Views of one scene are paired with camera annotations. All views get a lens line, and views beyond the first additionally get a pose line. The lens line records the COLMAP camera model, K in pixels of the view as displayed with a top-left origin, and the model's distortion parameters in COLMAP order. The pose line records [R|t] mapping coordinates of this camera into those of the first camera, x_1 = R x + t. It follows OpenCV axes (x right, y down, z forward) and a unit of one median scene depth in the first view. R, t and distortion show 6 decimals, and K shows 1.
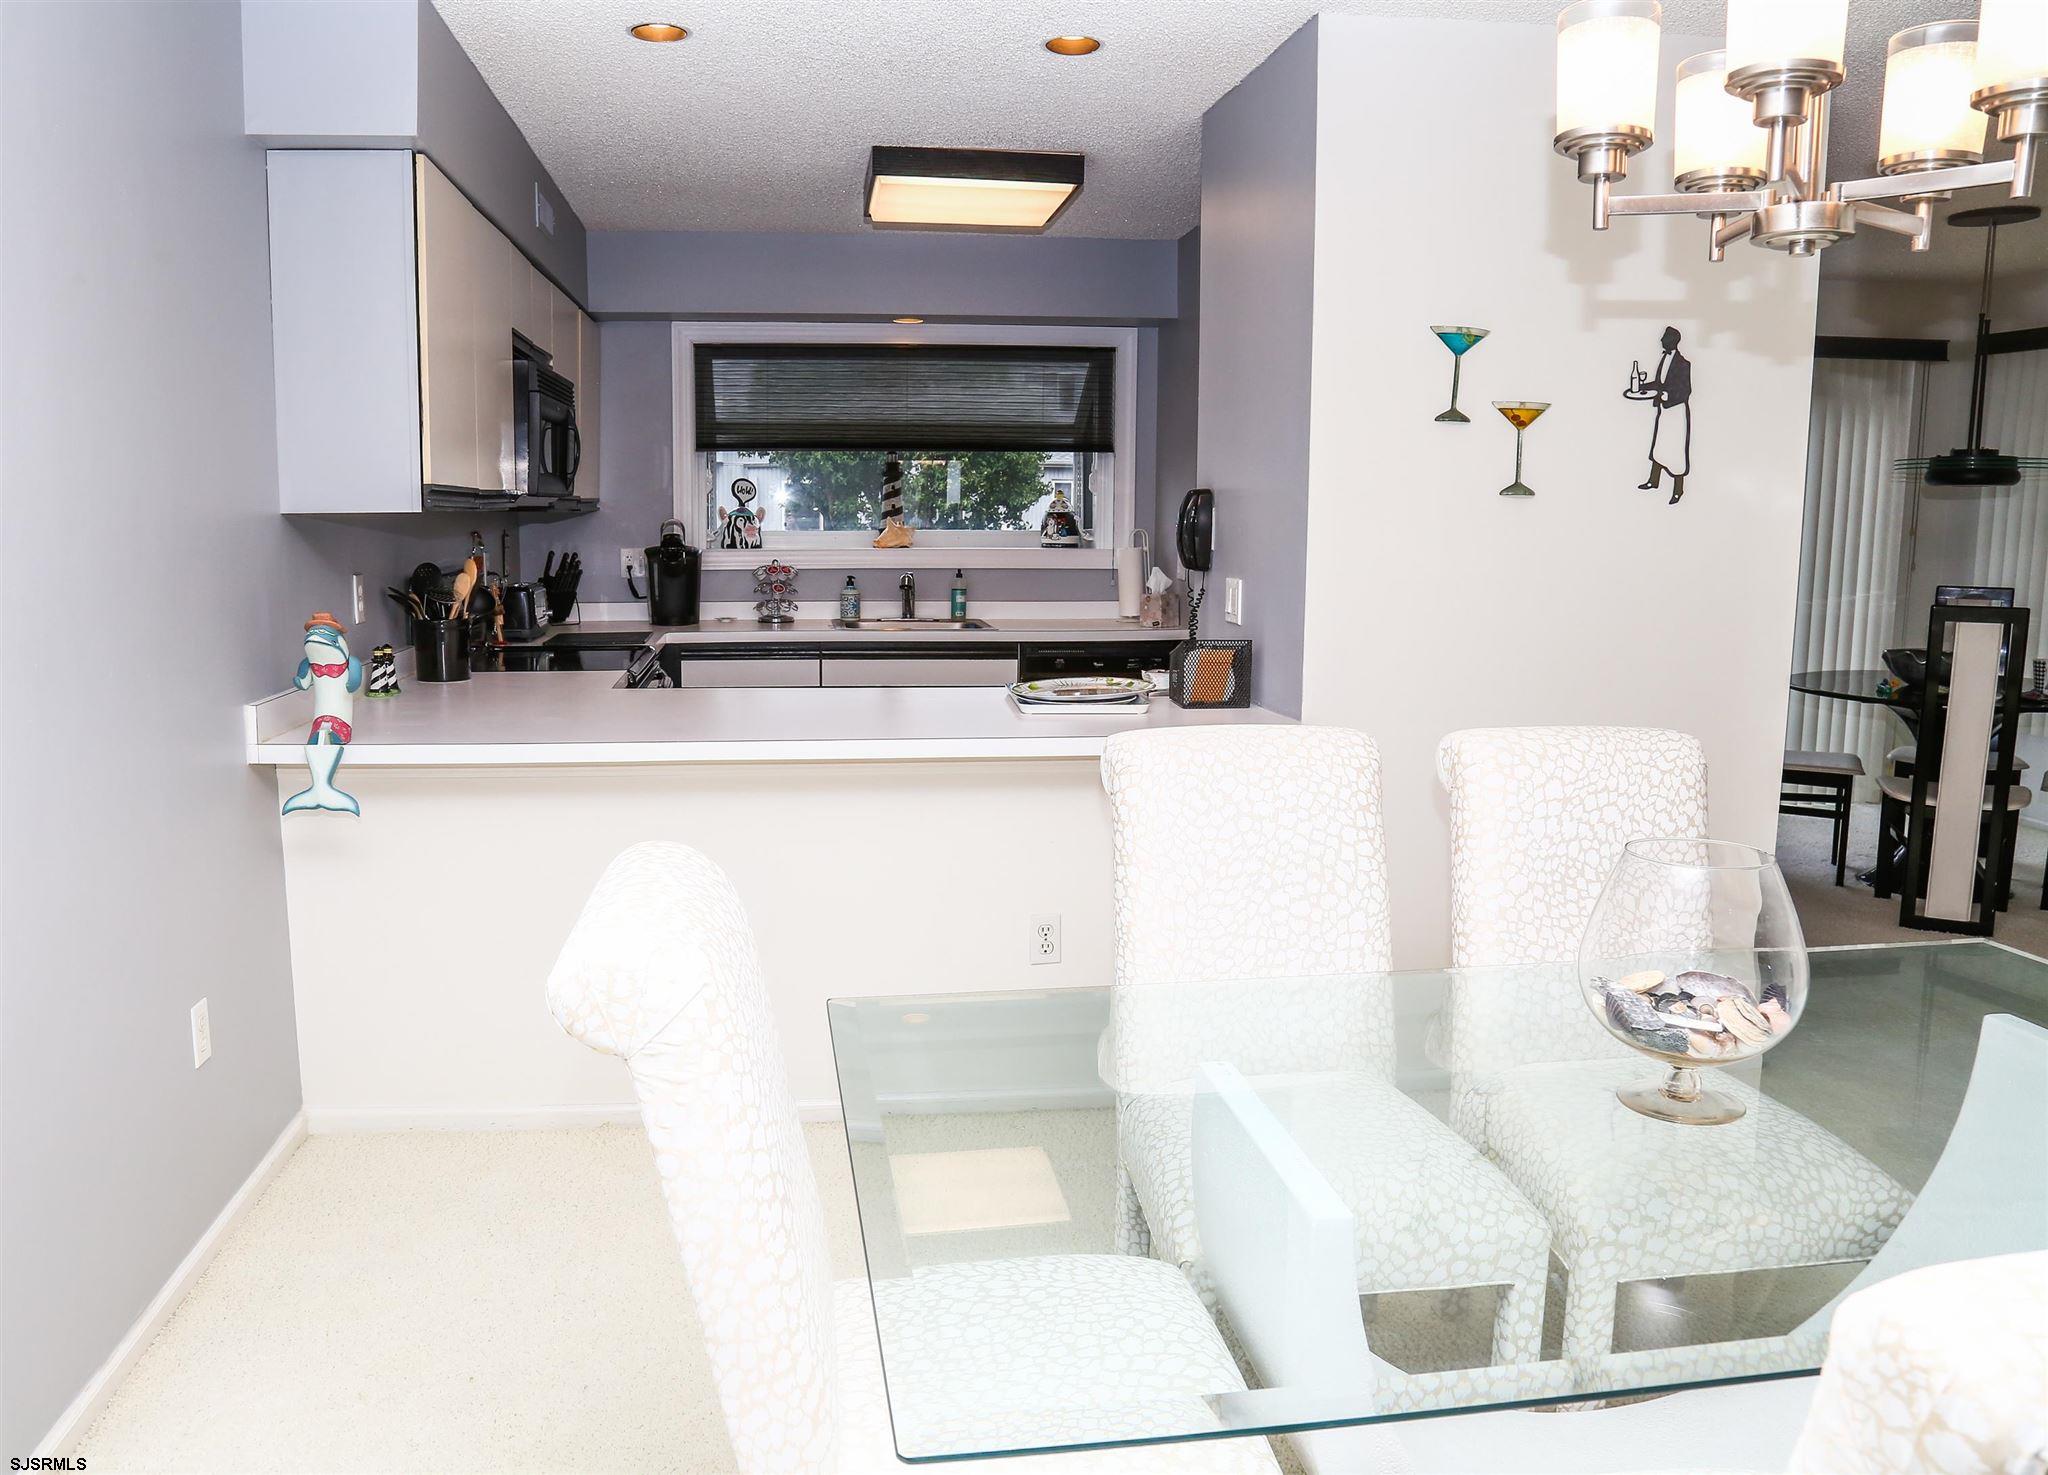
lens RADIAL K [[1590.4, 0, 921.2], [0, 1590.4, 734.9], [0, 0, 1]] dist [-0.131177, 0.081469]
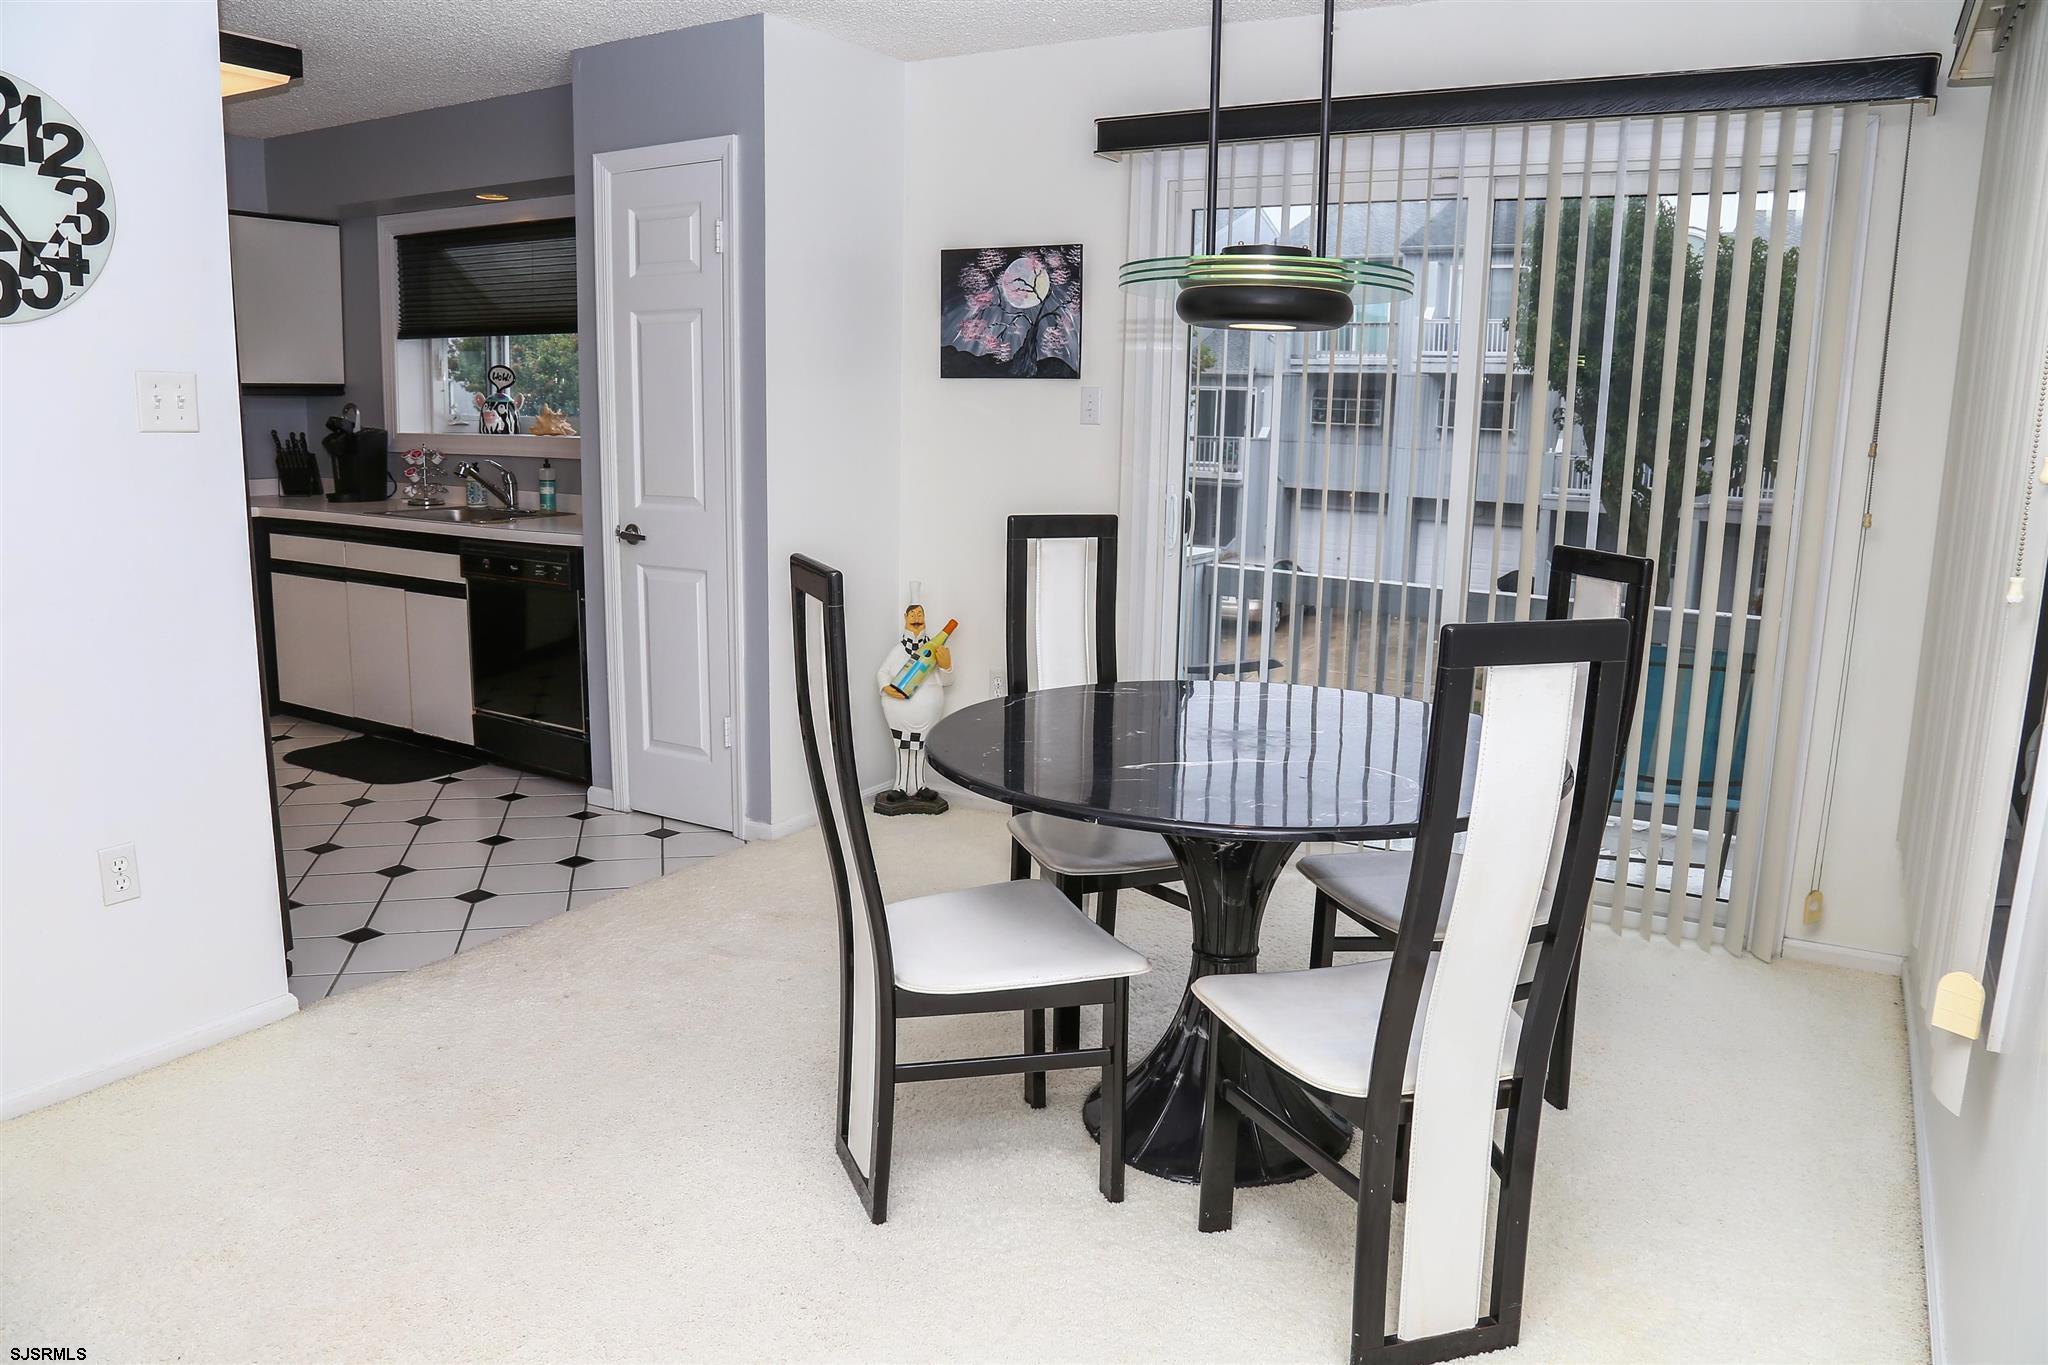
lens RADIAL K [[1442.2, 0, 1023.6], [0, 1442.2, 680.2], [0, 0, 1]] dist [-0.126693, 0.062839]
pose [[0.781553, 0.131988, -0.609717, 1.415833], [-0.107629, 0.991235, 0.076615, -0.127019], [0.614484, 0.005744, 0.788908, 0.941514]]
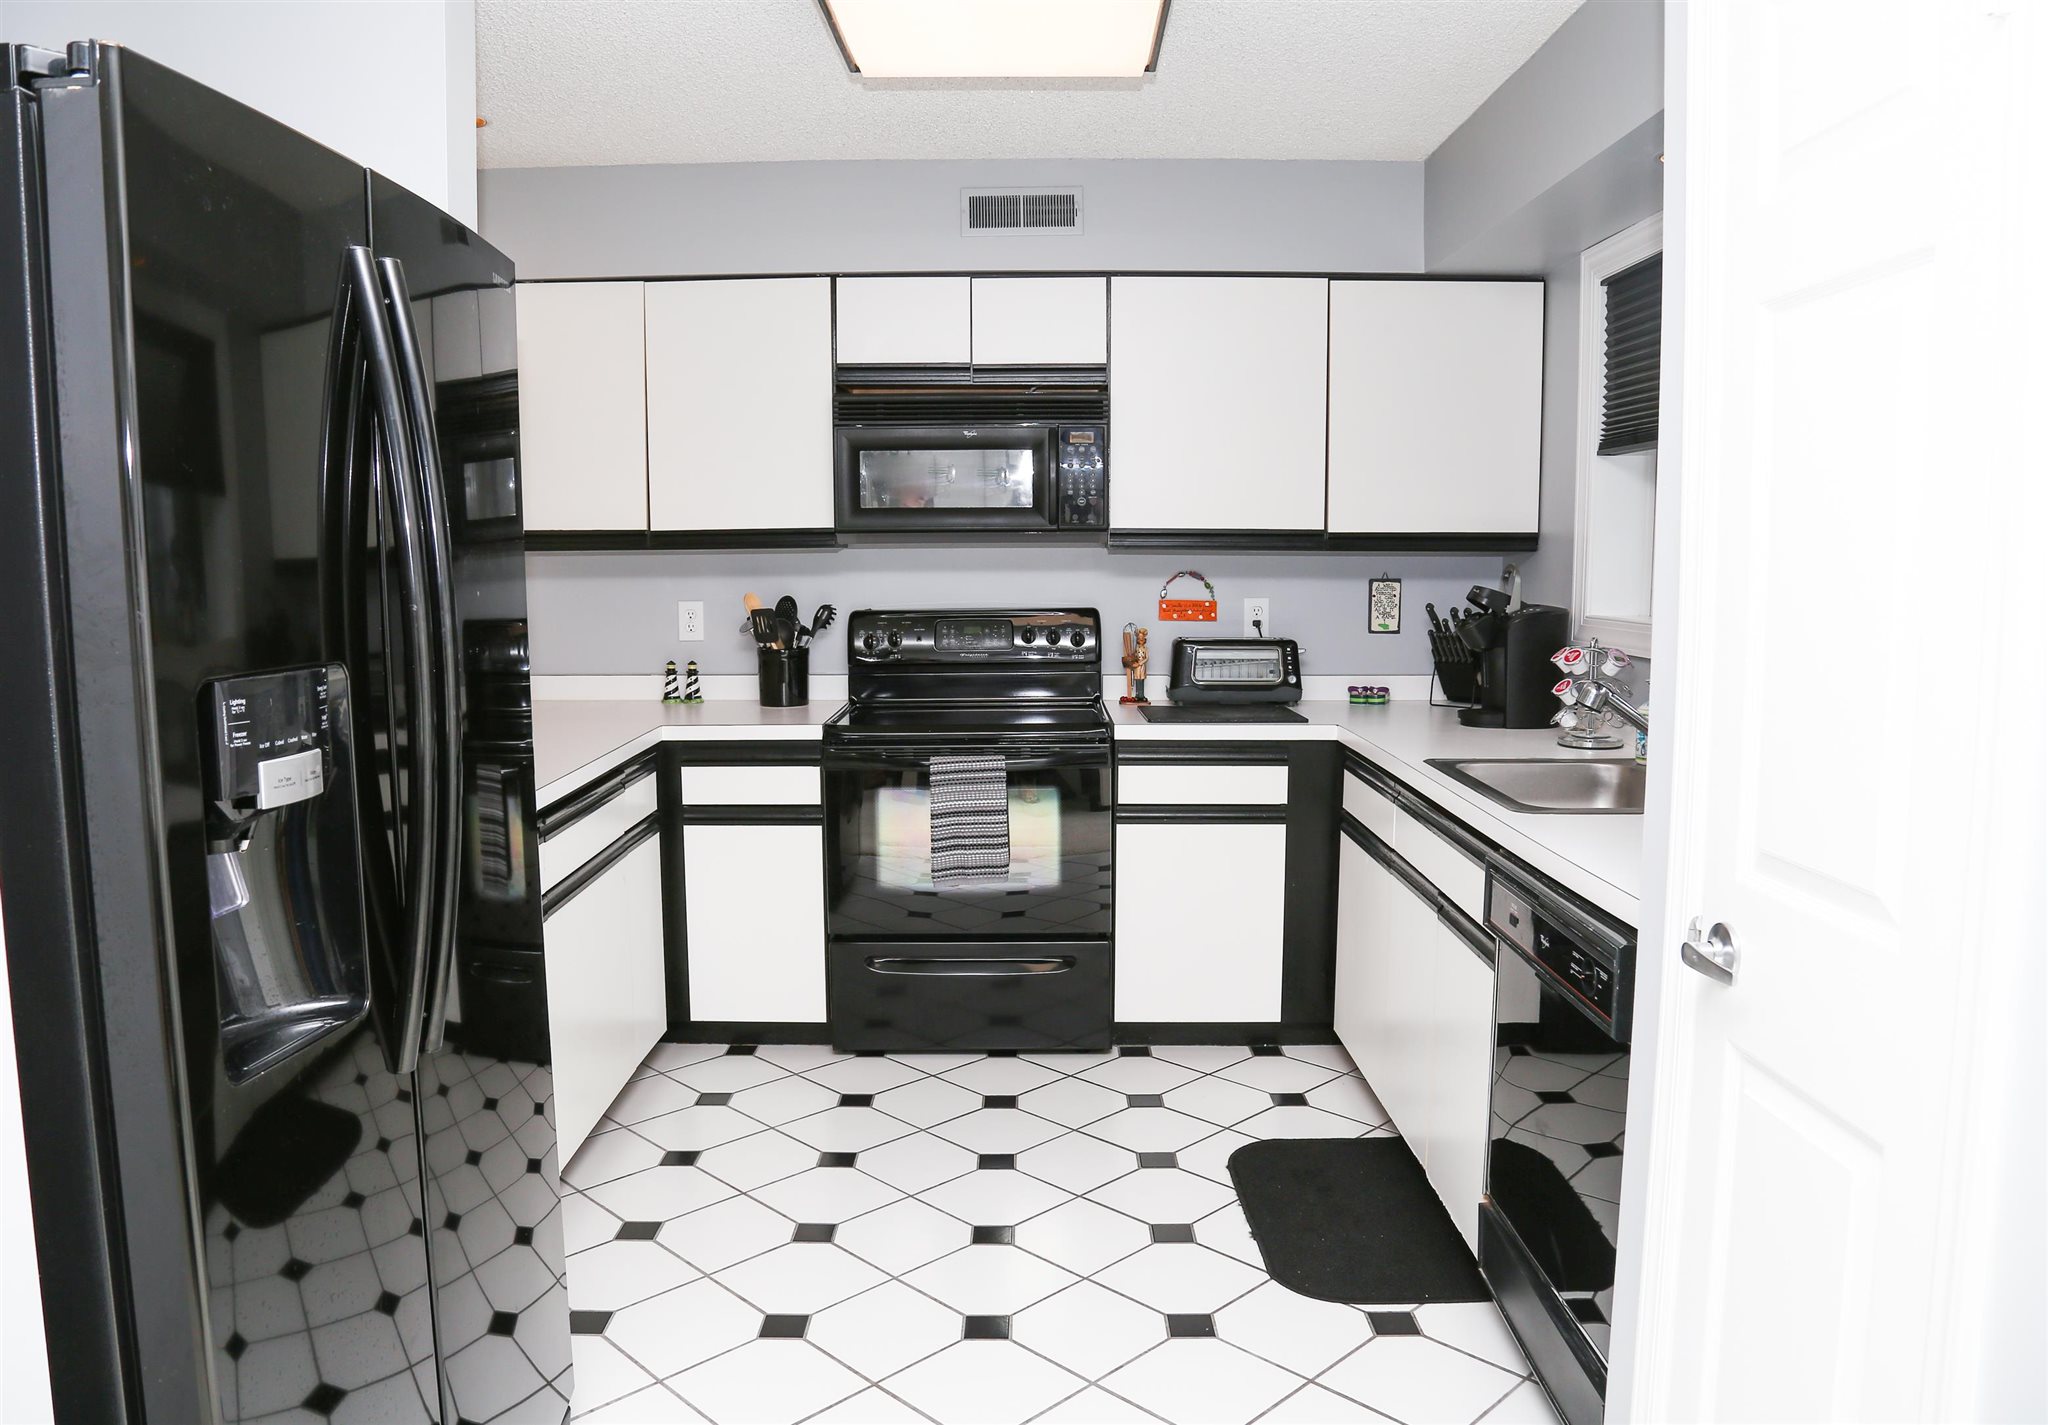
lens RADIAL K [[1440.5, 0, 1027.2], [0, 1440.5, 712.8], [0, 0, 1]] dist [-0.108800, 0.007825]
pose [[-0.135586, 0.109955, -0.984645, 0.793723], [-0.137794, 0.982071, 0.128642, -0.218446], [0.981137, 0.153120, -0.118004, 1.557664]]
